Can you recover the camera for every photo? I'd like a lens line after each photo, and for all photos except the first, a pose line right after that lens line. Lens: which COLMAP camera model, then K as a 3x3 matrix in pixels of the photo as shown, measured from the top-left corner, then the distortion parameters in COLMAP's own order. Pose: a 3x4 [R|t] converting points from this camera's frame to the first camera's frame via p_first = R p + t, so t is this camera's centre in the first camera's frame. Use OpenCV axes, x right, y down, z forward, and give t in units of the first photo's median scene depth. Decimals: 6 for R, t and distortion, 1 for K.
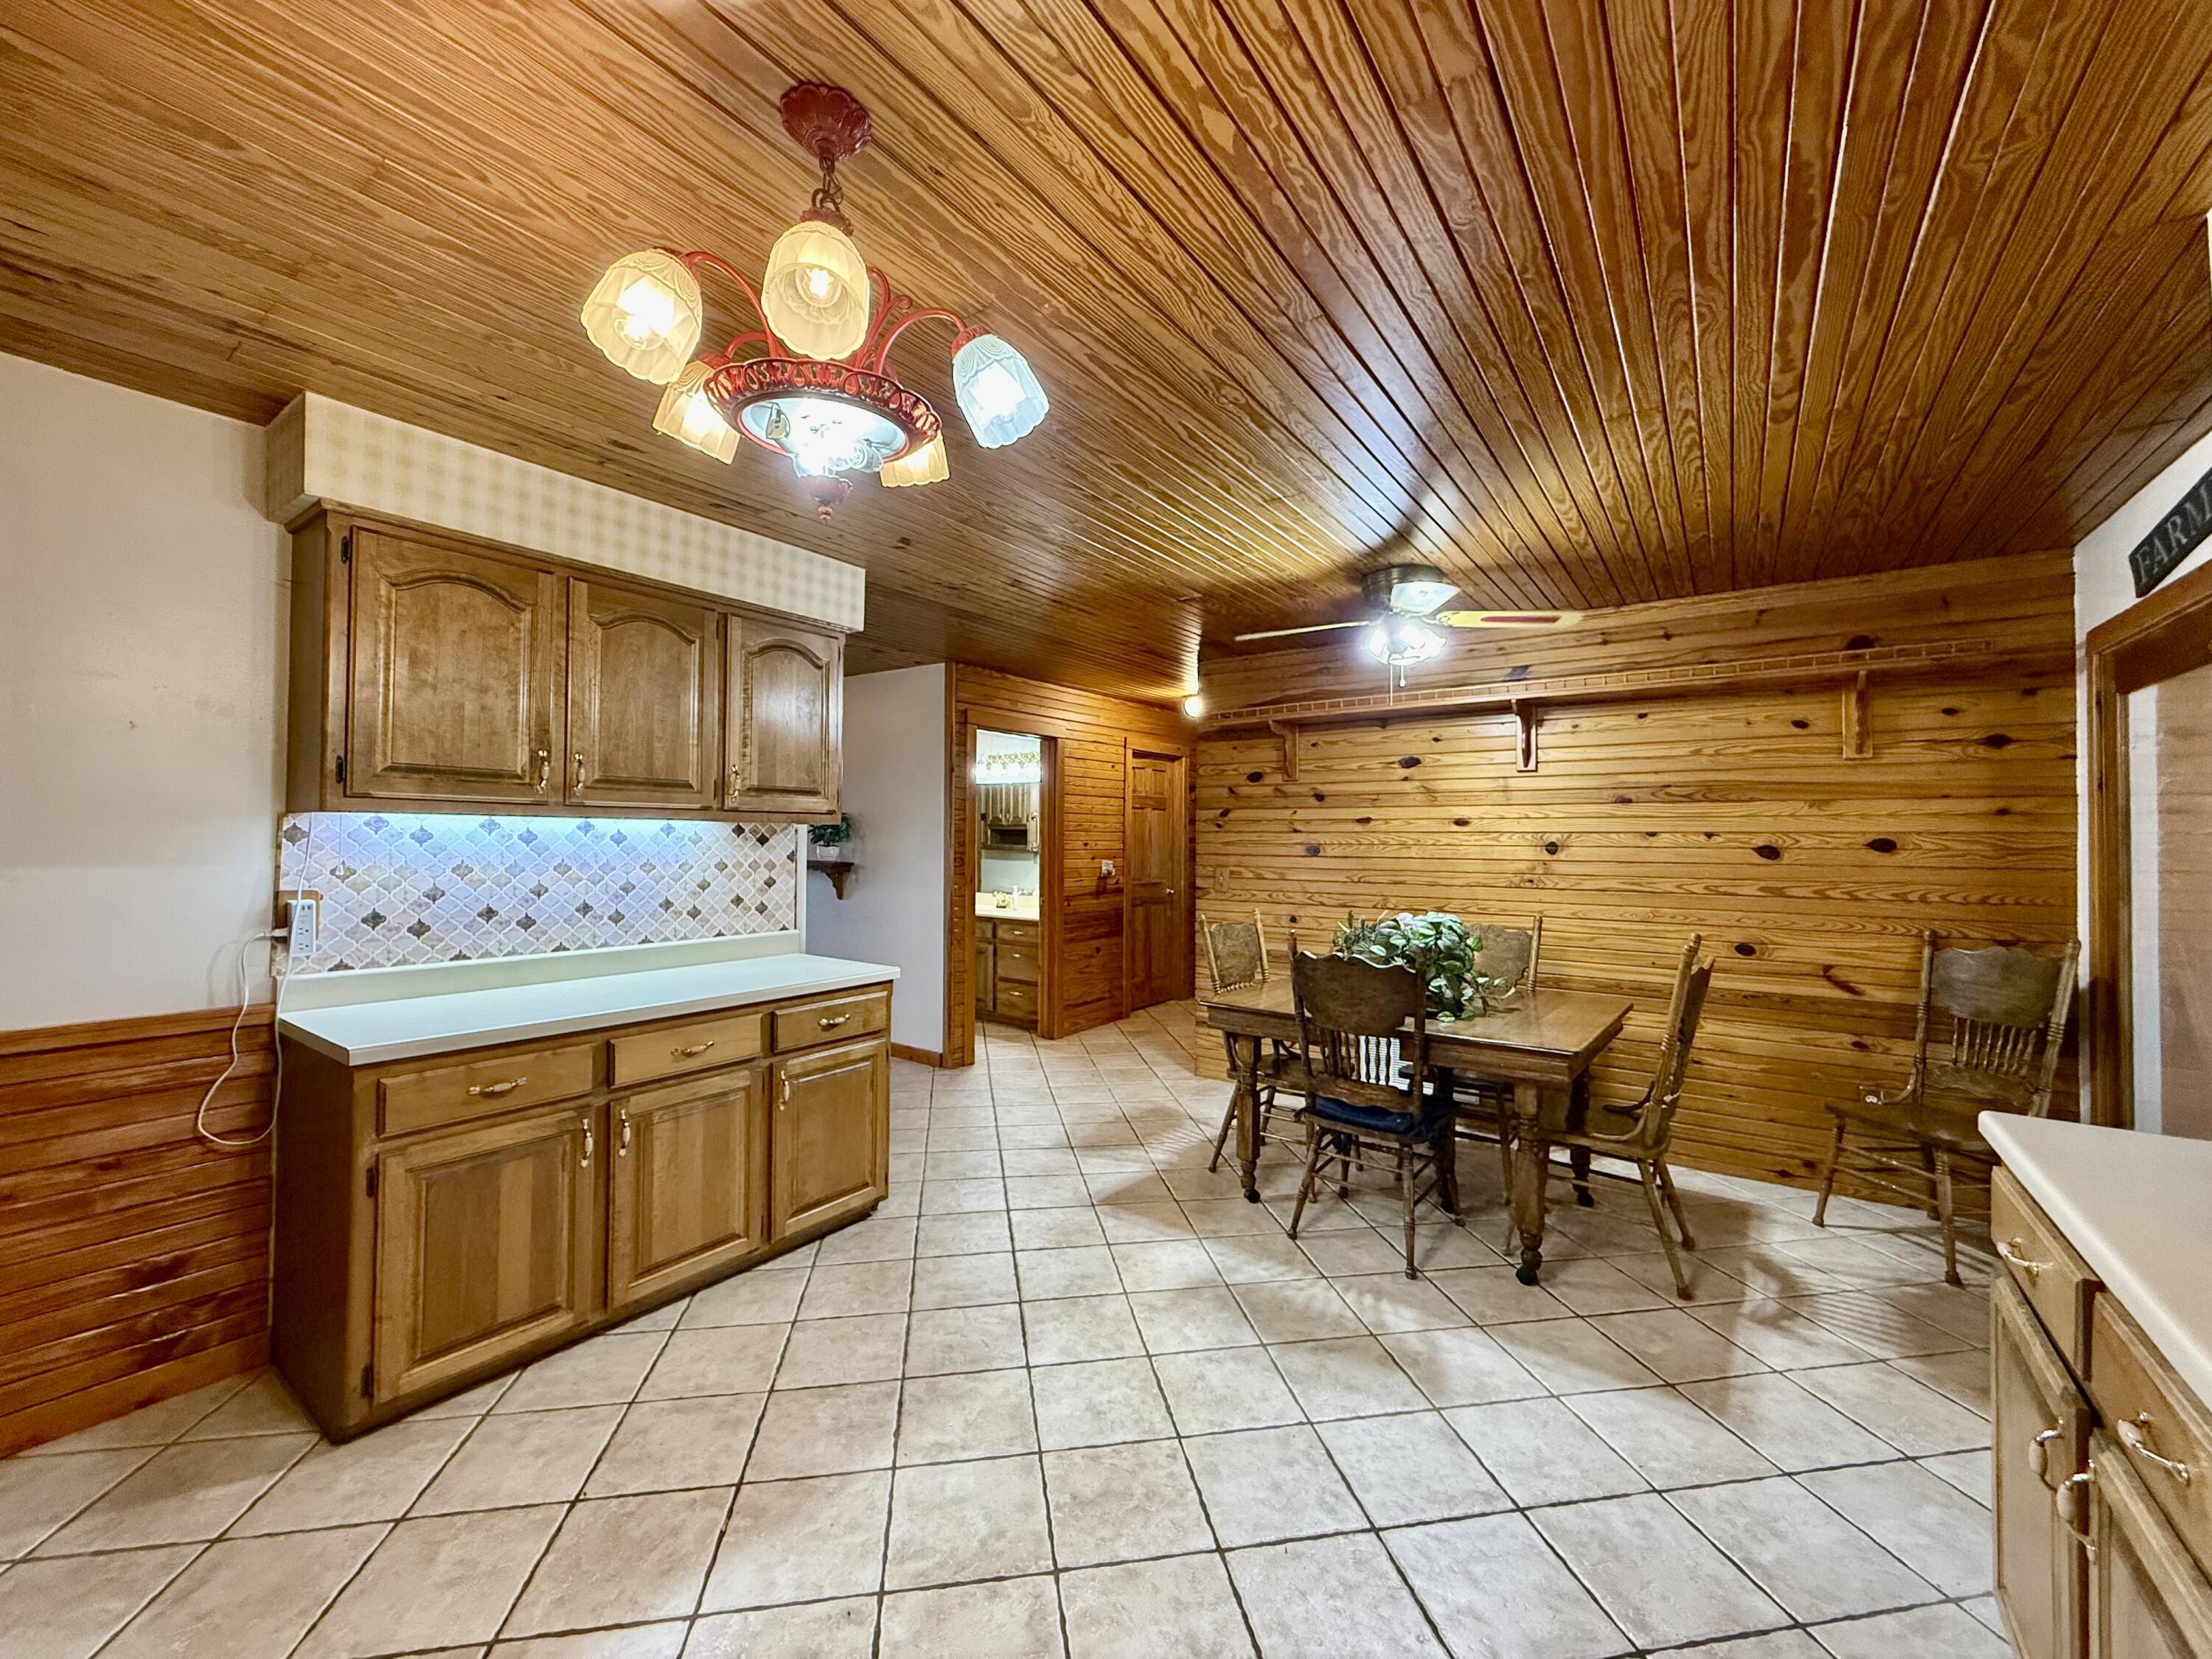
lens RADIAL K [[878.1, 0, 1103.5], [0, 878.1, 825.5], [0, 0, 1]] dist [0.001462, 0.000490]
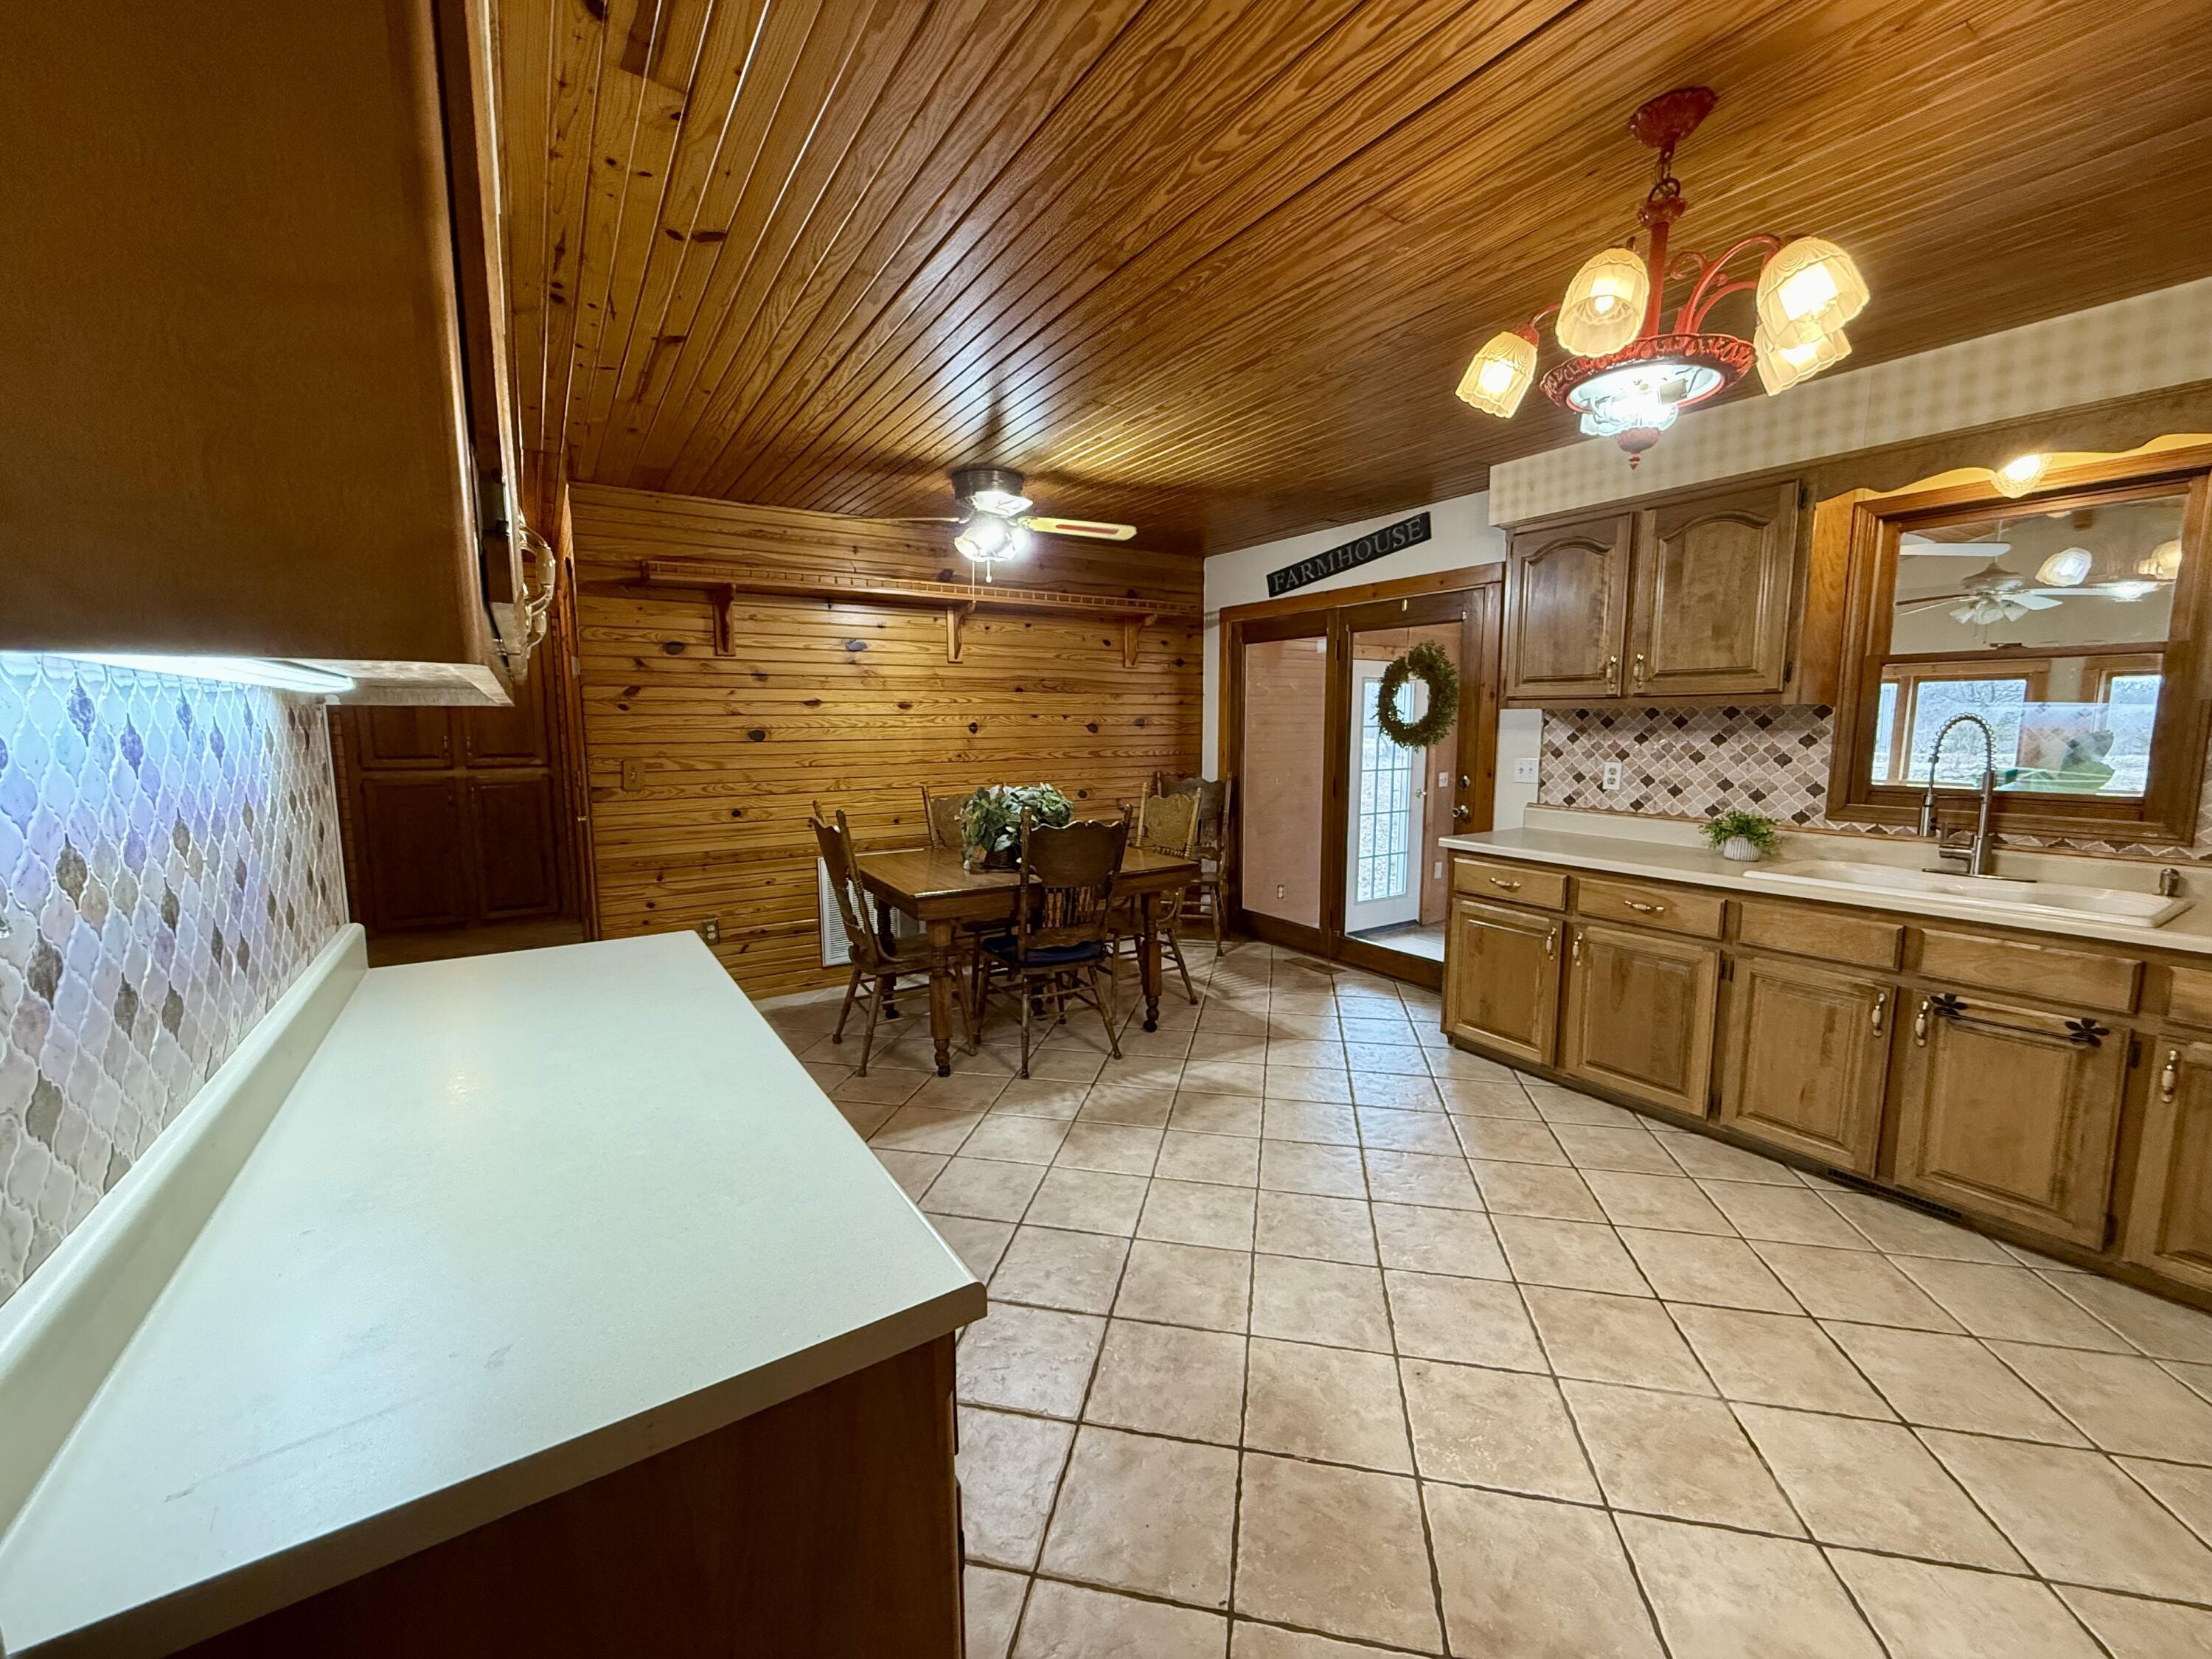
lens RADIAL K [[878.1, 0, 1103.5], [0, 878.1, 825.5], [0, 0, 1]] dist [0.001462, 0.000490]
pose [[0.362693, -0.120639, 0.924067, -0.642834], [-0.007112, 0.991198, 0.132195, -0.002496], [-0.931882, -0.054518, 0.358643, 0.442202]]
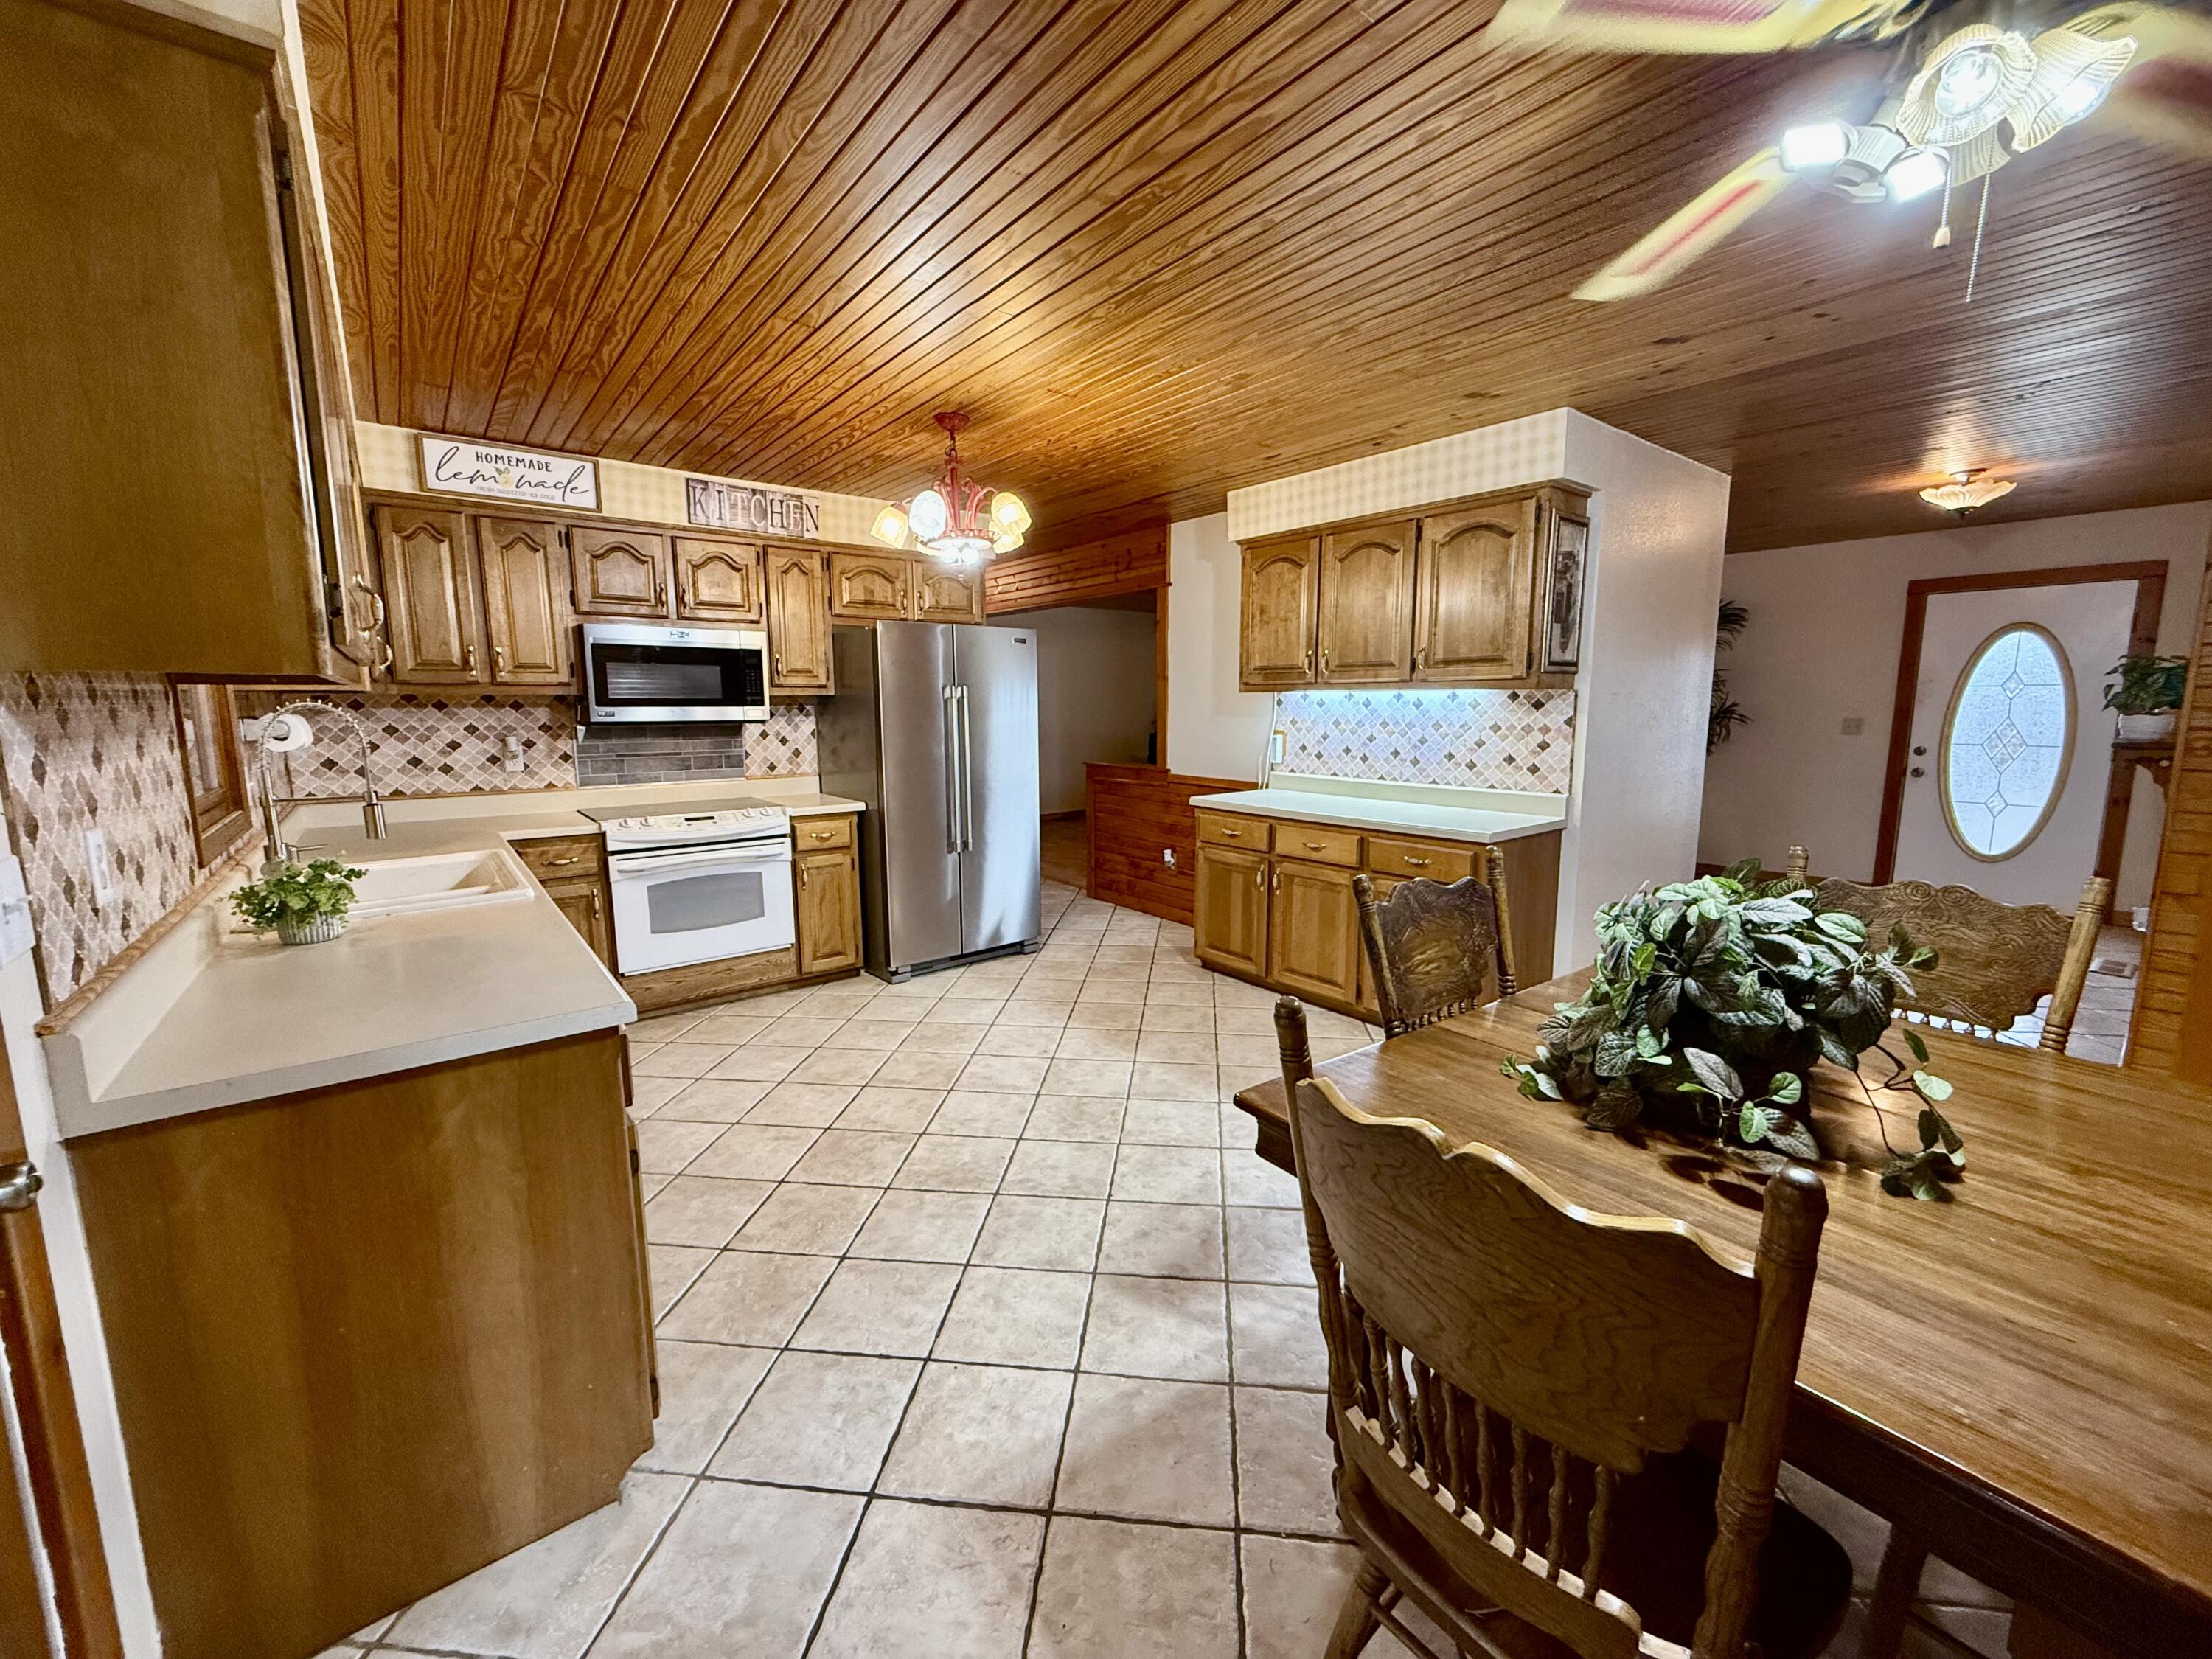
lens RADIAL K [[878.1, 0, 1103.5], [0, 878.1, 825.5], [0, 0, 1]] dist [0.001462, 0.000490]
pose [[-0.272024, 0.129166, -0.953582, 0.761733], [0.016926, 0.991439, 0.129465, 0.014176], [0.962142, 0.019077, -0.271882, 0.762612]]
